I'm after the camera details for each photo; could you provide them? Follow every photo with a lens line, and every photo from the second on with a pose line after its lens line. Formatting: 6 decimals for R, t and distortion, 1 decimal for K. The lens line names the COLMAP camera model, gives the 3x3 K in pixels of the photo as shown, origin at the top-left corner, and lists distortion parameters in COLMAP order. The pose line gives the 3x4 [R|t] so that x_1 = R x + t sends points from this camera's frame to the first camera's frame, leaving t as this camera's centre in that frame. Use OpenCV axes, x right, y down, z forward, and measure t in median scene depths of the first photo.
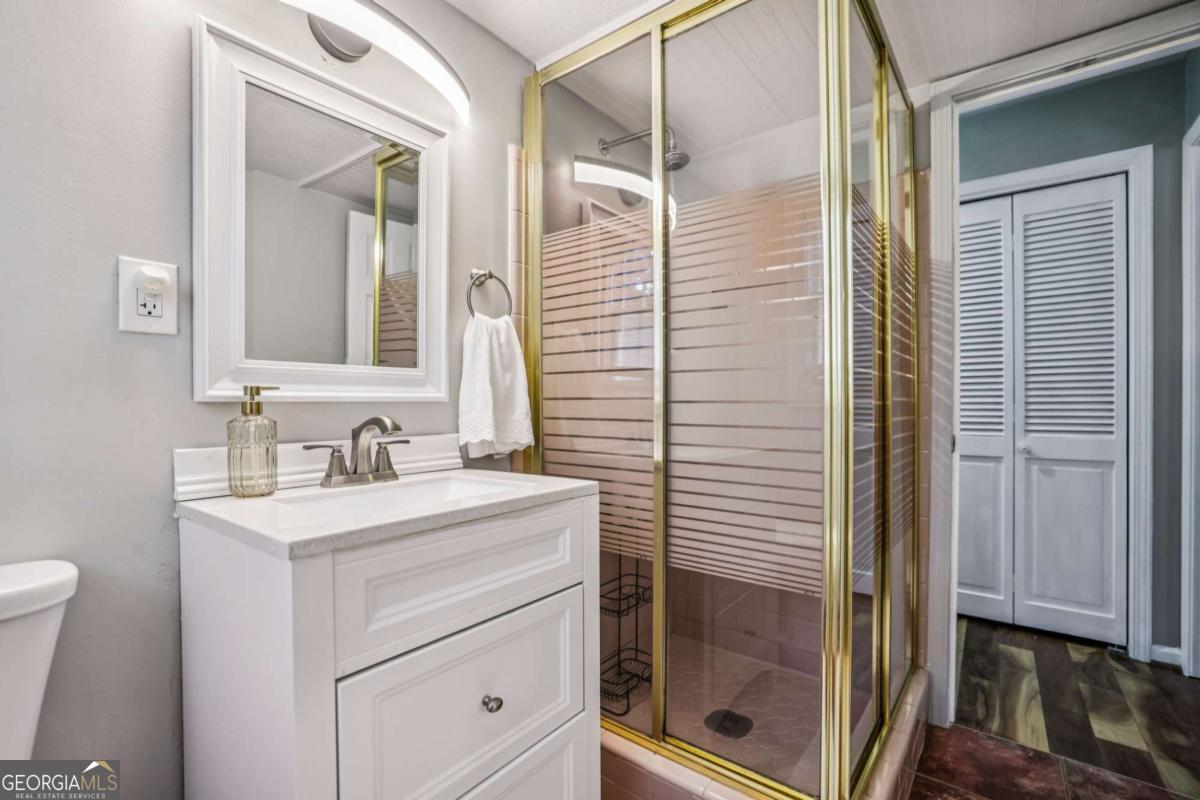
lens RADIAL K [[523.1, 0, 606.0], [0, 523.1, 402.9], [0, 0, 1]] dist [-0.044097, 0.012077]
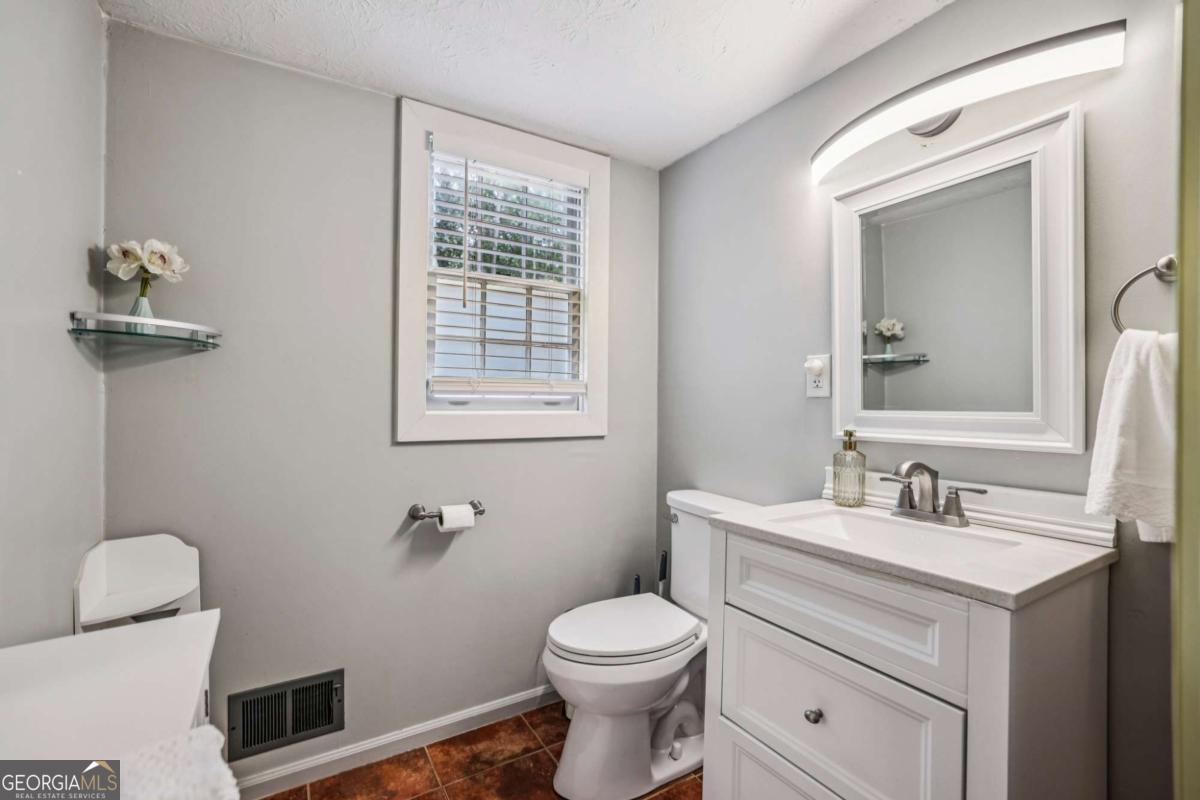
lens RADIAL K [[523.1, 0, 601.5], [0, 523.1, 398.1], [0, 0, 1]] dist [-0.044097, 0.012077]
pose [[-0.351068, -0.001838, -0.936348, 0.923455], [0.001570, 0.999996, -0.002552, -0.119631], [0.936349, -0.002366, -0.351063, 0.846708]]
